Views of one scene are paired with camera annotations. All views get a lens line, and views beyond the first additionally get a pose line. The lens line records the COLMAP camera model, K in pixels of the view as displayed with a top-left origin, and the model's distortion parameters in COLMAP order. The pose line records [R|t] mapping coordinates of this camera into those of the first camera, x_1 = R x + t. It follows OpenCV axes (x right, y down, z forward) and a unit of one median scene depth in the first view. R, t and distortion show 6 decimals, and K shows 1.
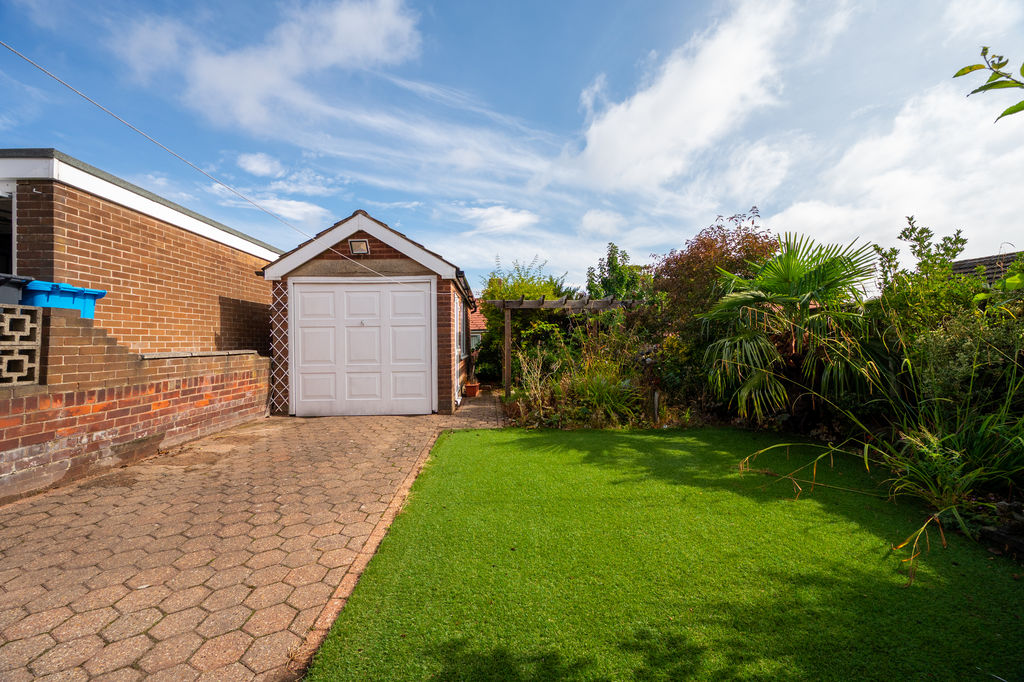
lens RADIAL K [[405.8, 0, 512.5], [0, 405.8, 342.0], [0, 0, 1]] dist [0.001126, -0.000329]
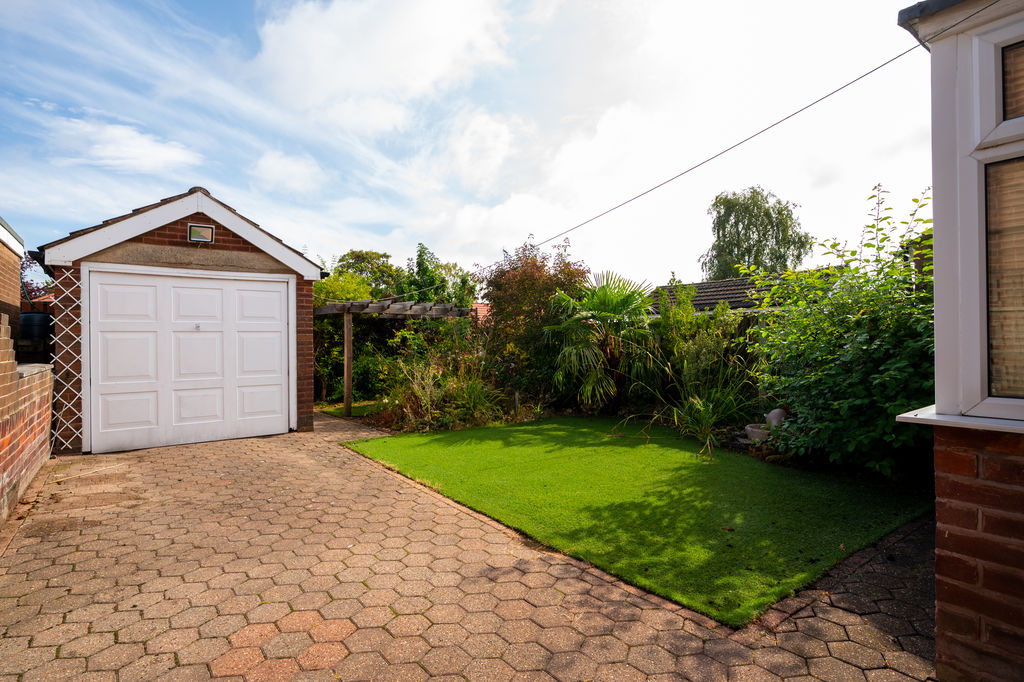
lens RADIAL K [[534.3, 0, 512.9], [0, 534.3, 344.9], [0, 0, 1]] dist [0.002647, 0.000299]
pose [[0.814507, -0.001671, 0.580152, -0.480815], [0.000660, 0.999998, 0.001955, -0.013866], [-0.580154, -0.001210, 0.814506, -0.224796]]
